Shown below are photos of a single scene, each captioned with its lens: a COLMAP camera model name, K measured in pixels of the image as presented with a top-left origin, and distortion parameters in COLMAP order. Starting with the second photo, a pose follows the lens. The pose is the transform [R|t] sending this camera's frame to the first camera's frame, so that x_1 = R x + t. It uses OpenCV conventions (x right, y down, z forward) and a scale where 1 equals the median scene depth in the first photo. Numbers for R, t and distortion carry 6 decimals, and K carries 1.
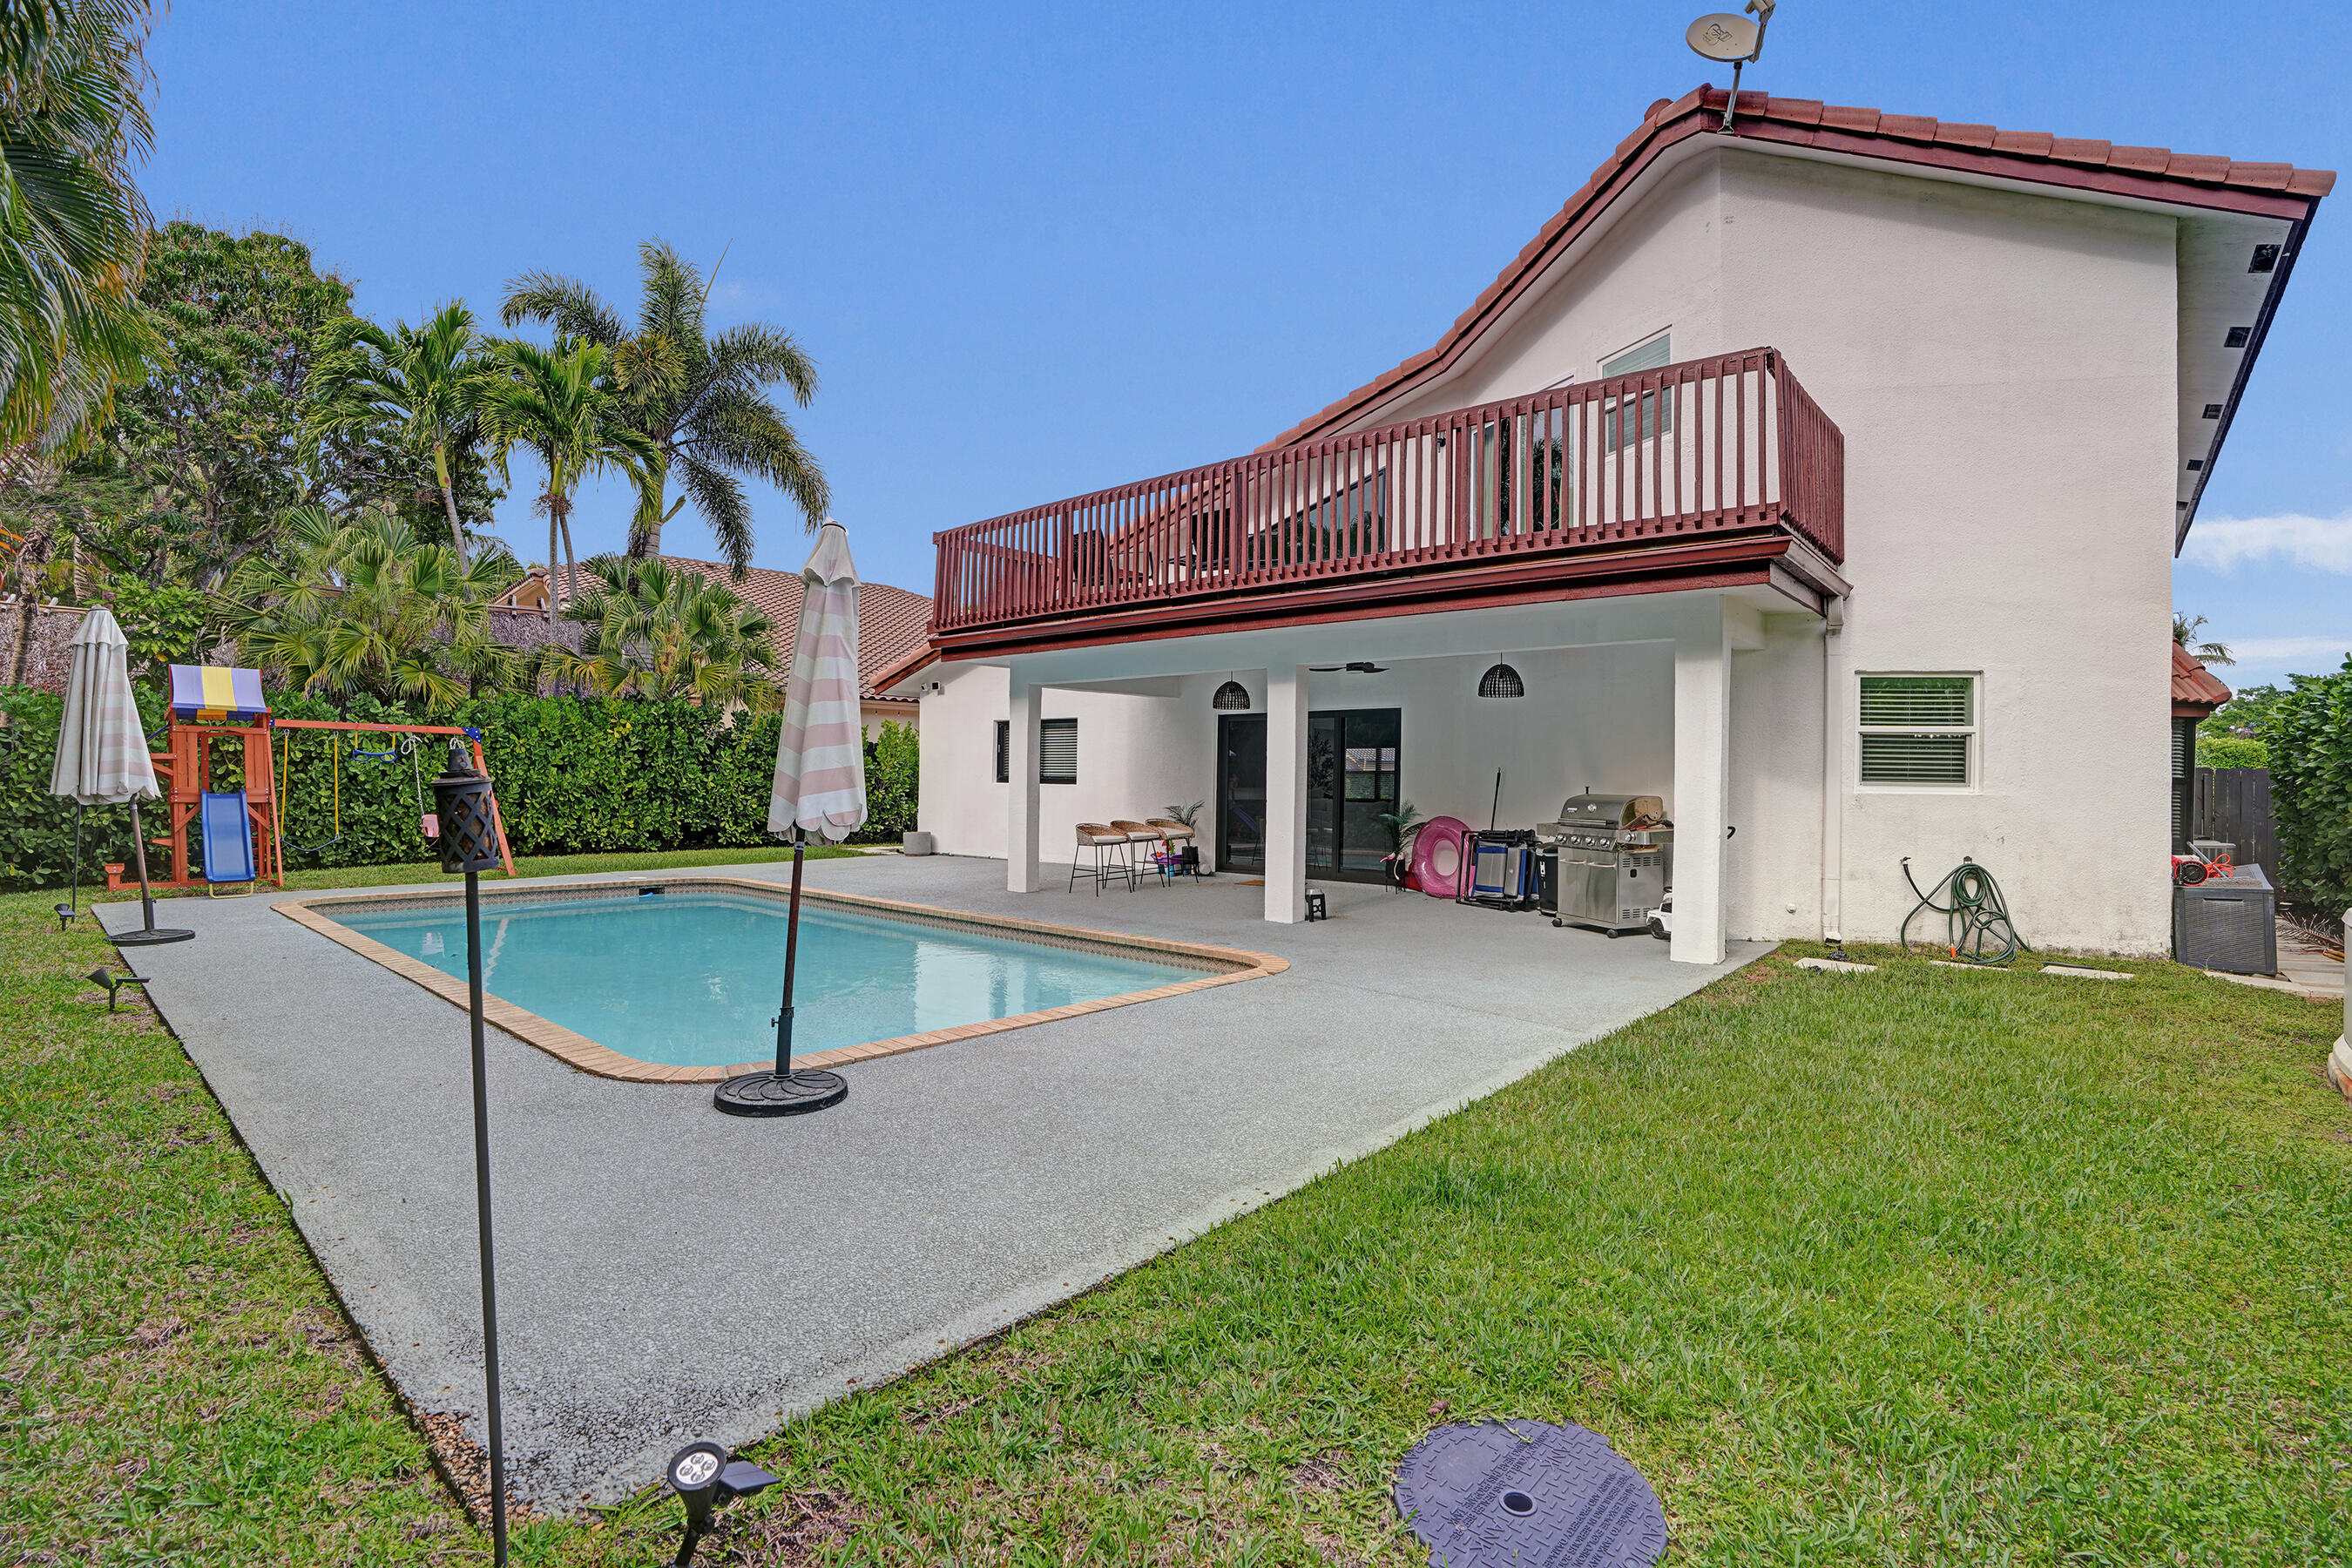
lens RADIAL K [[1066.0, 0, 1222.1], [0, 1066.0, 785.8], [0, 0, 1]] dist [-0.055192, 0.015854]
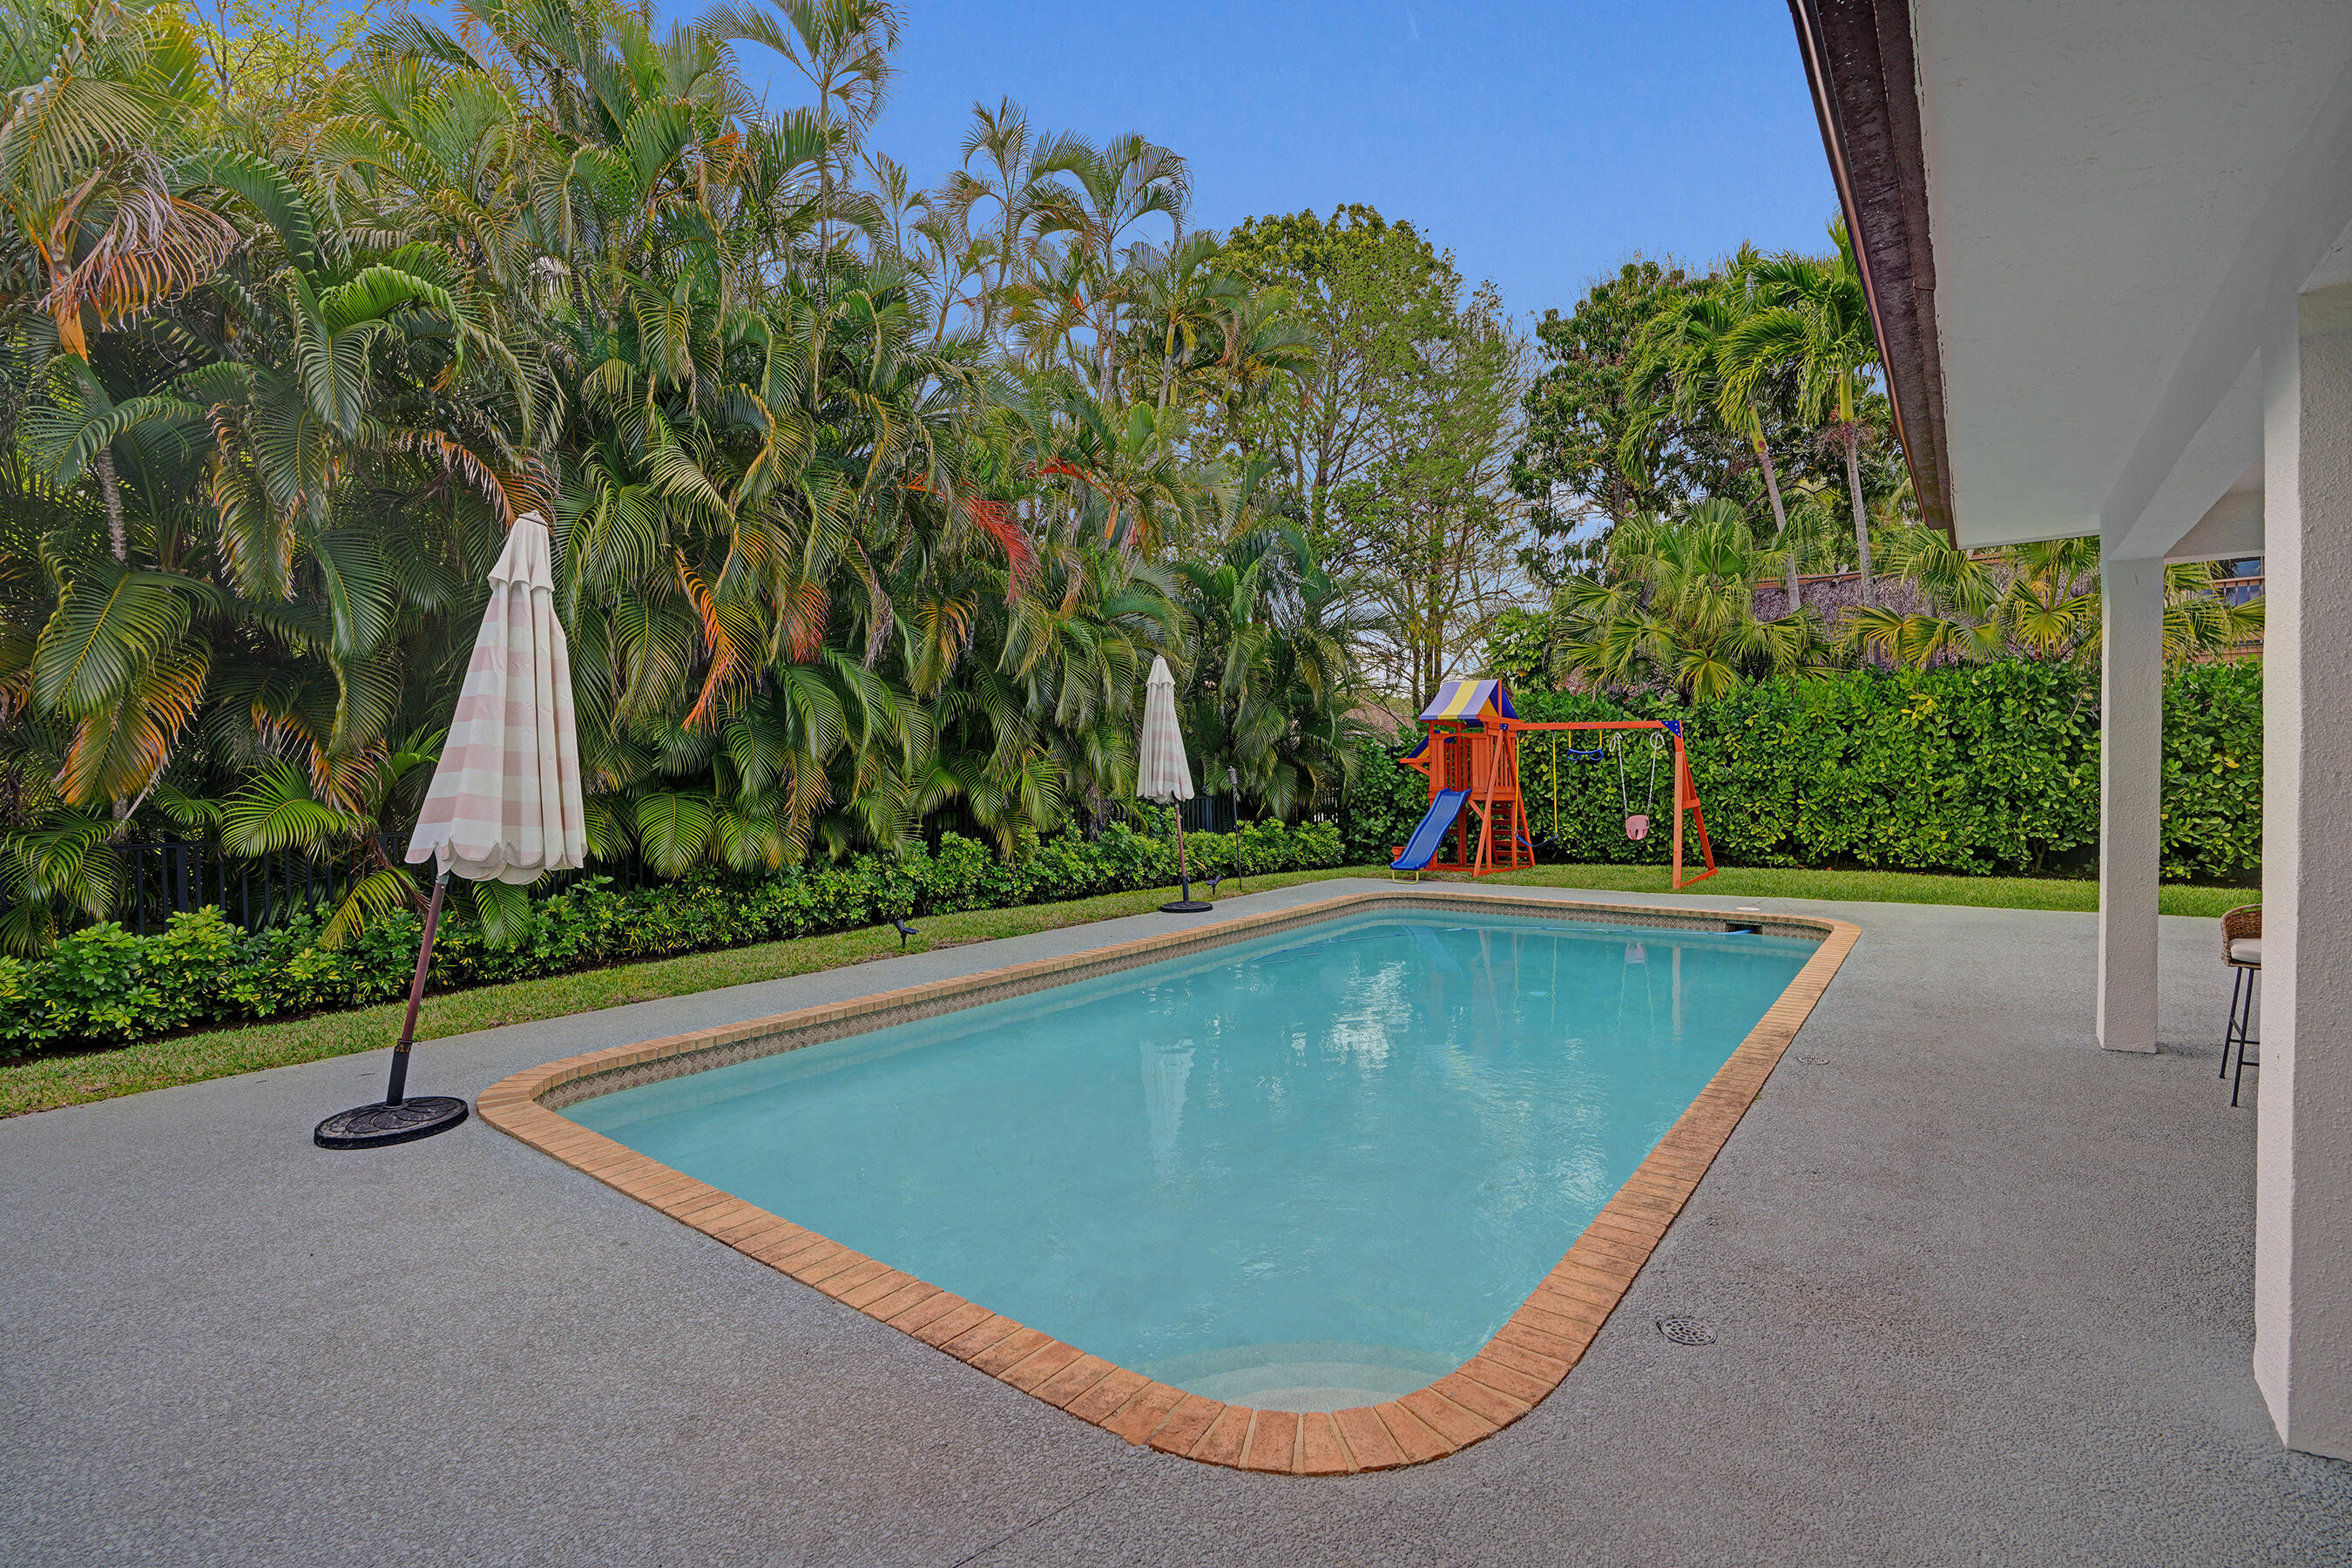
lens RADIAL K [[1096.1, 0, 1166.8], [0, 1096.1, 780.6], [0, 0, 1]] dist [-0.061447, 0.028932]
pose [[0.026526, 0.005481, -0.999633, 0.205646], [0.007255, 0.999958, 0.005675, -0.012468], [0.999622, -0.007403, 0.026485, 0.532711]]
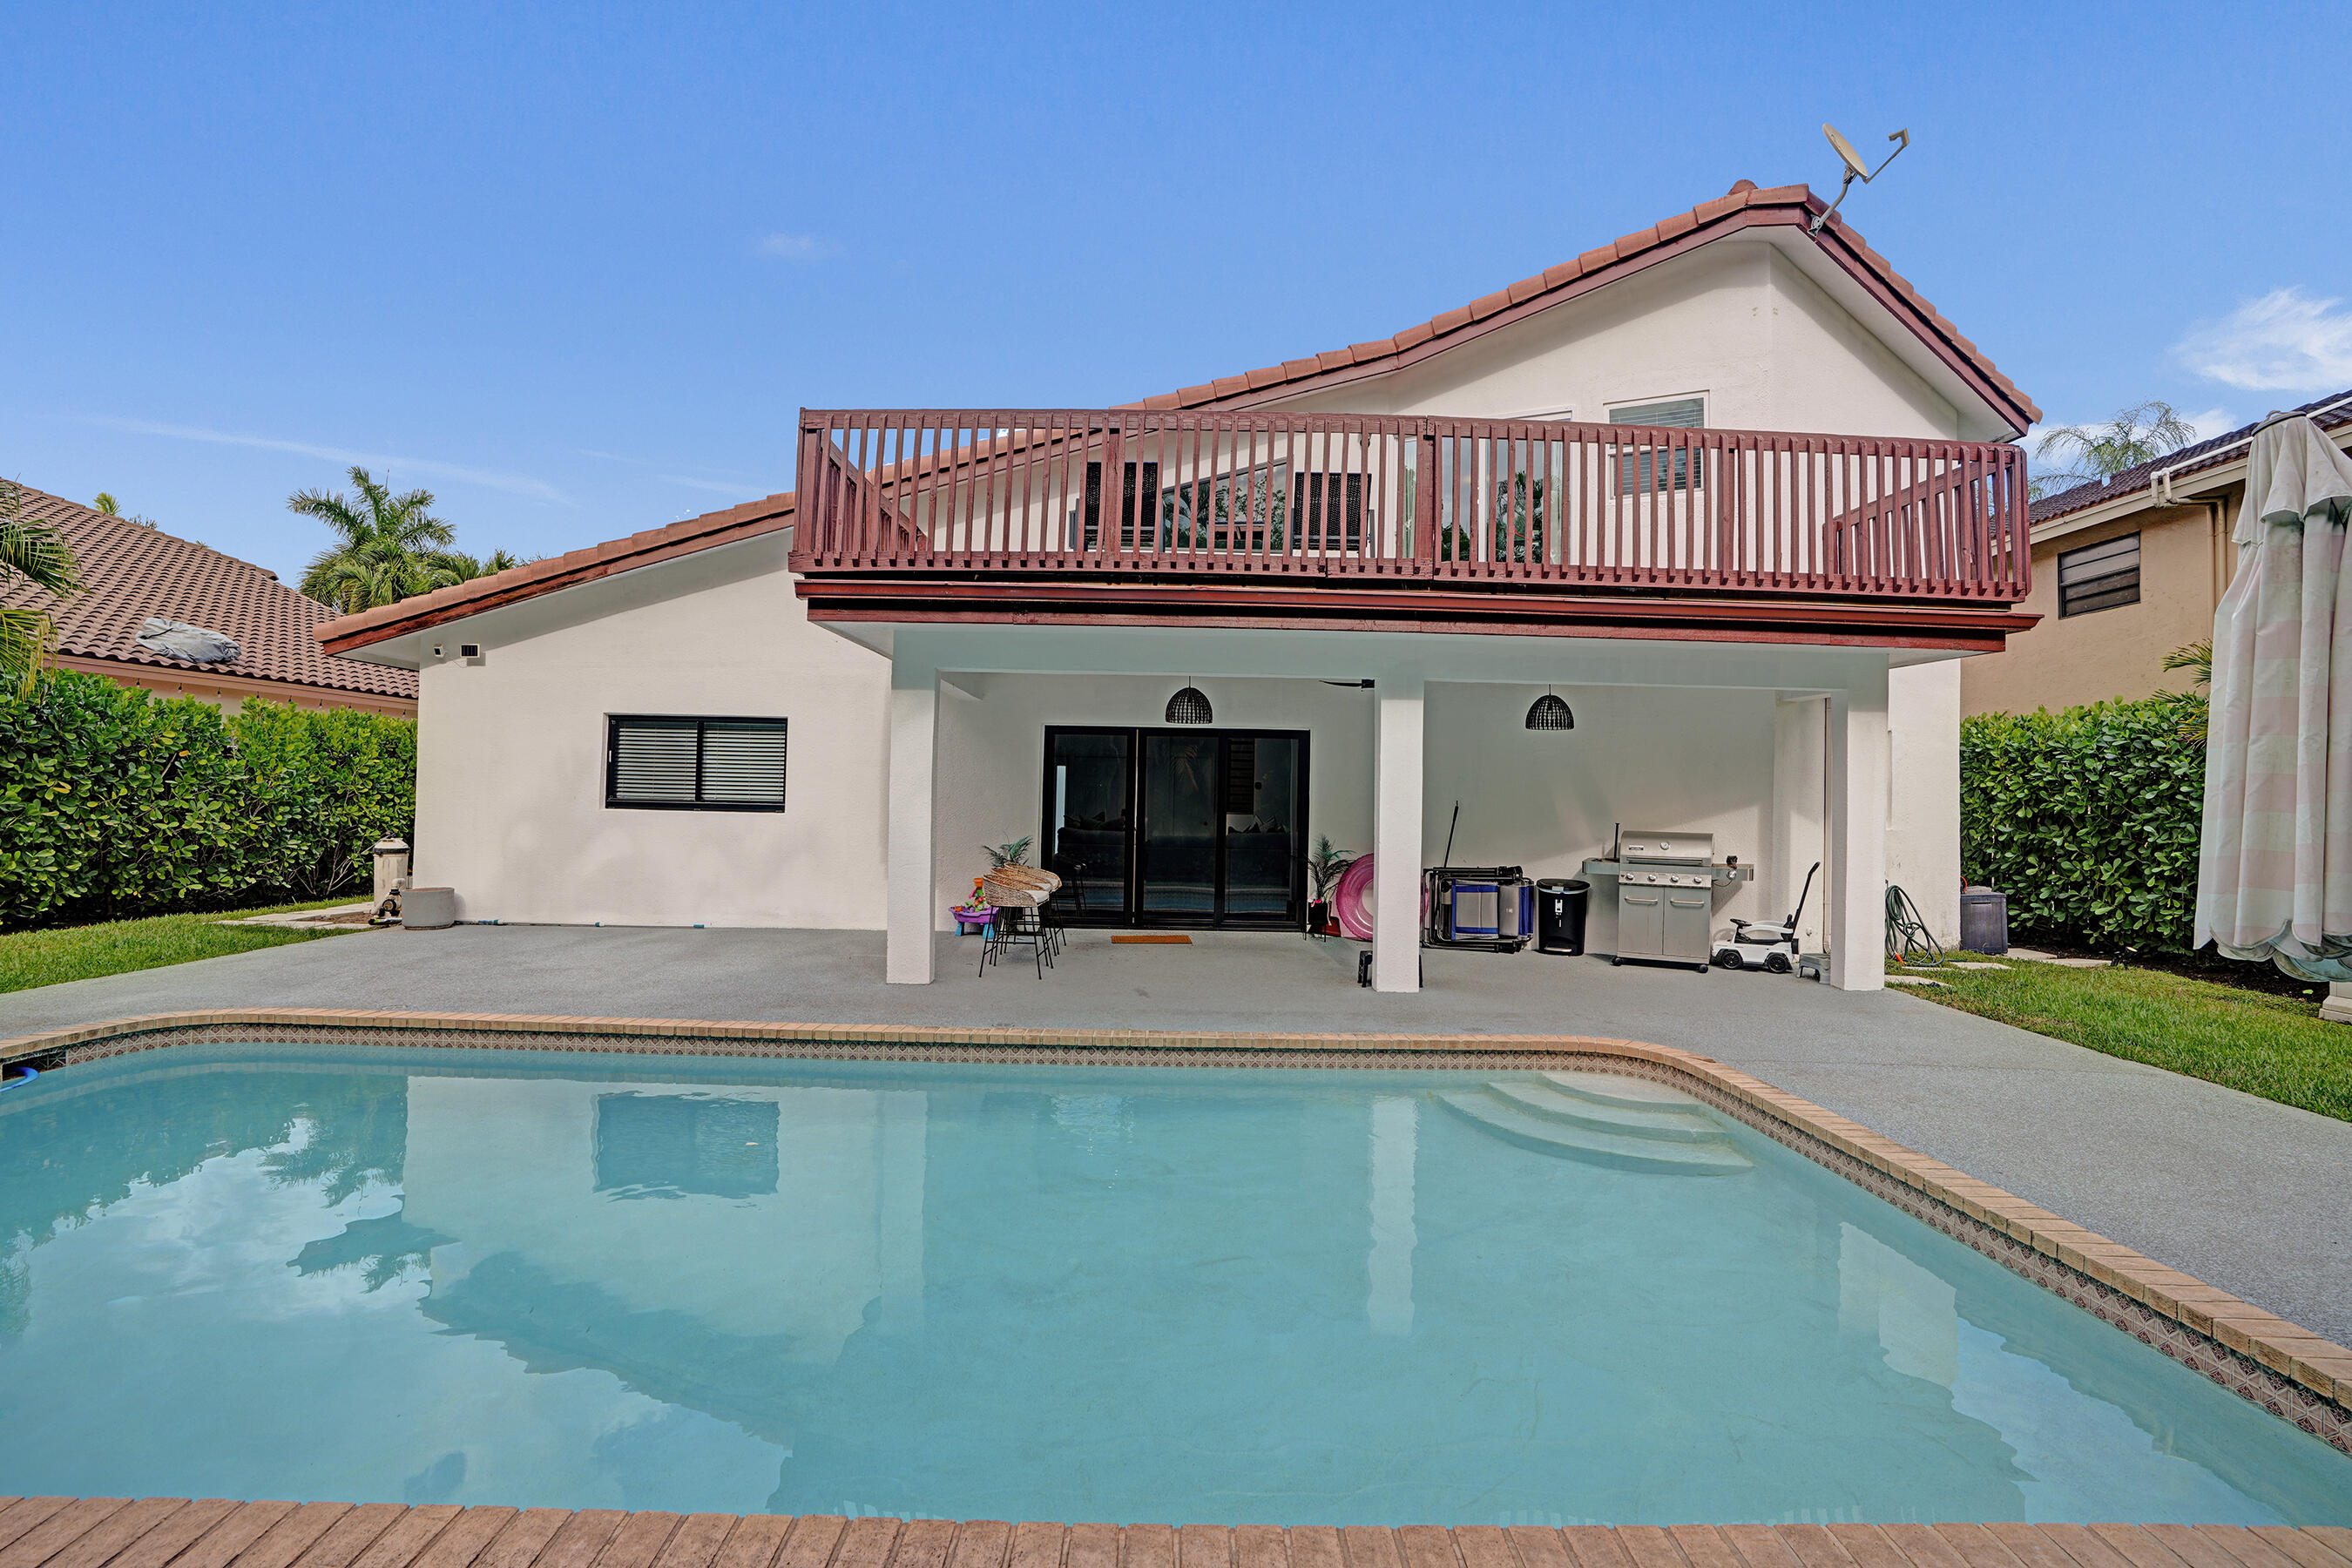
lens RADIAL K [[1045.7, 0, 1180.3], [0, 1045.7, 739.9], [0, 0, 1]] dist [-0.008806, -0.000175]
pose [[0.773619, 0.044196, 0.632108, -0.416302], [-0.006505, 0.998066, -0.061823, -0.009531], [-0.633618, 0.043715, 0.772410, 0.340351]]
